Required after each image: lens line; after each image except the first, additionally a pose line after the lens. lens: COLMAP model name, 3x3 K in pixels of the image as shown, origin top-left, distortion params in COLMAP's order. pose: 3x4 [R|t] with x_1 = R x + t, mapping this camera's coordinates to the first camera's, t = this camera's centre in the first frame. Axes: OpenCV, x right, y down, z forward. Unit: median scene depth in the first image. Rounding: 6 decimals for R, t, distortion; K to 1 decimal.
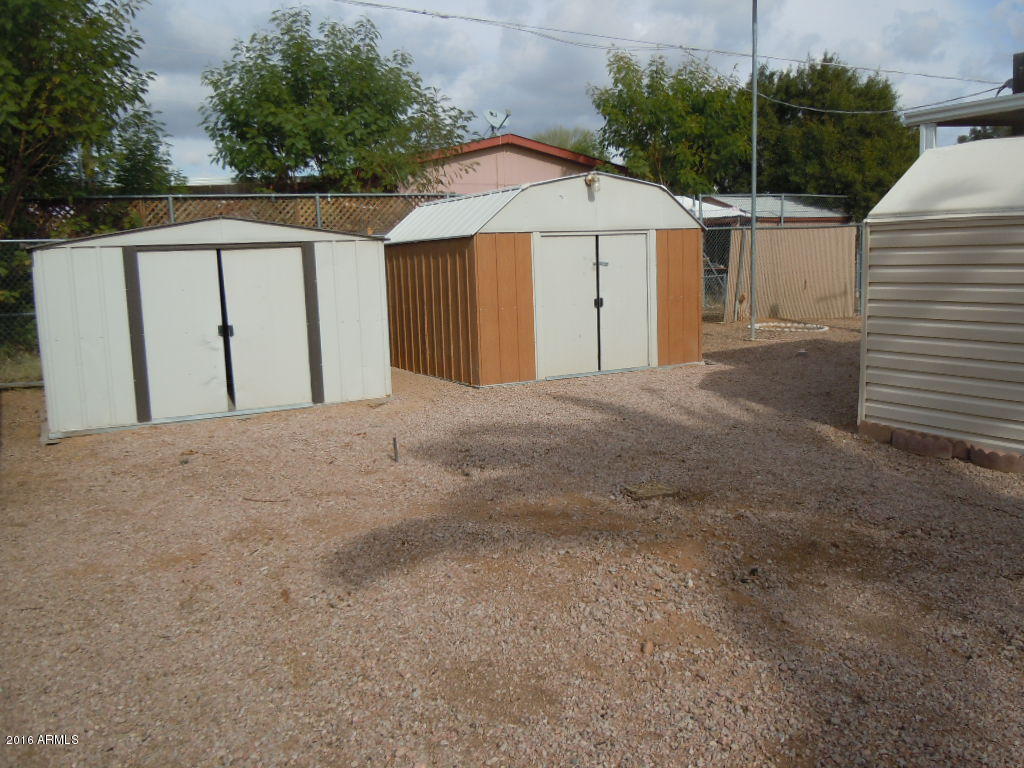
lens RADIAL K [[921.7, 0, 512.0], [0, 921.7, 384.0], [0, 0, 1]] dist [0.044073, -0.158127]
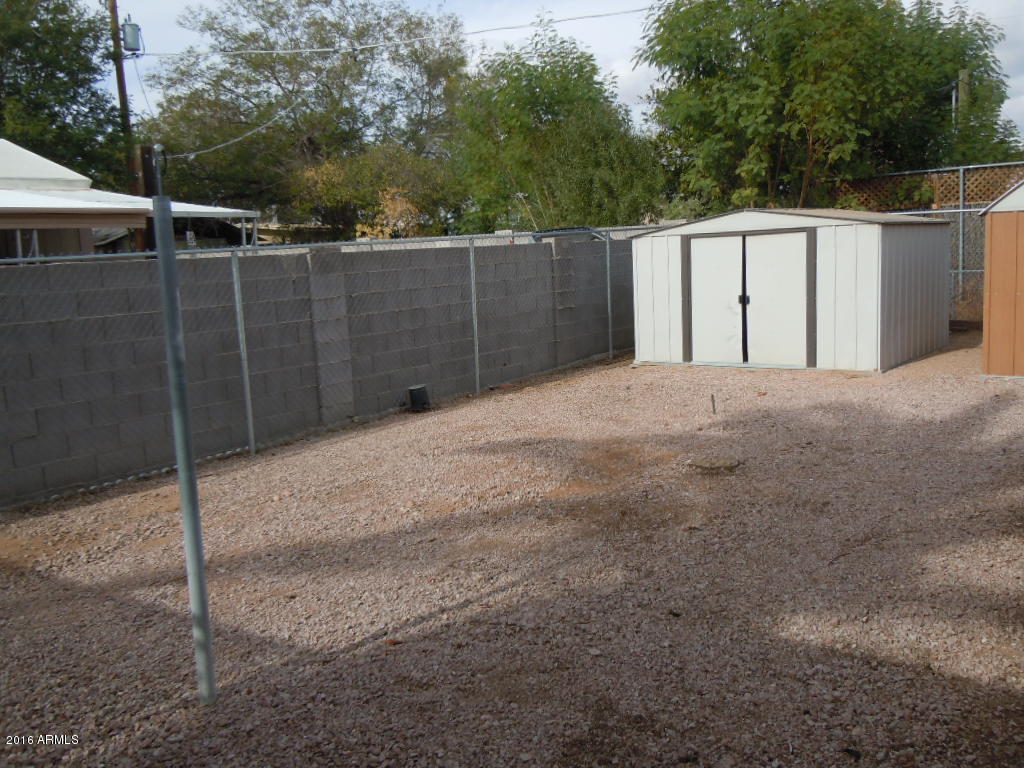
lens RADIAL K [[921.7, 0, 512.0], [0, 921.7, 384.0], [0, 0, 1]] dist [0.044073, -0.158127]
pose [[0.383291, 0.145053, -0.912166, 0.742782], [-0.090425, 0.988740, 0.119234, -0.065551], [0.919191, 0.036781, 0.392091, 0.213157]]
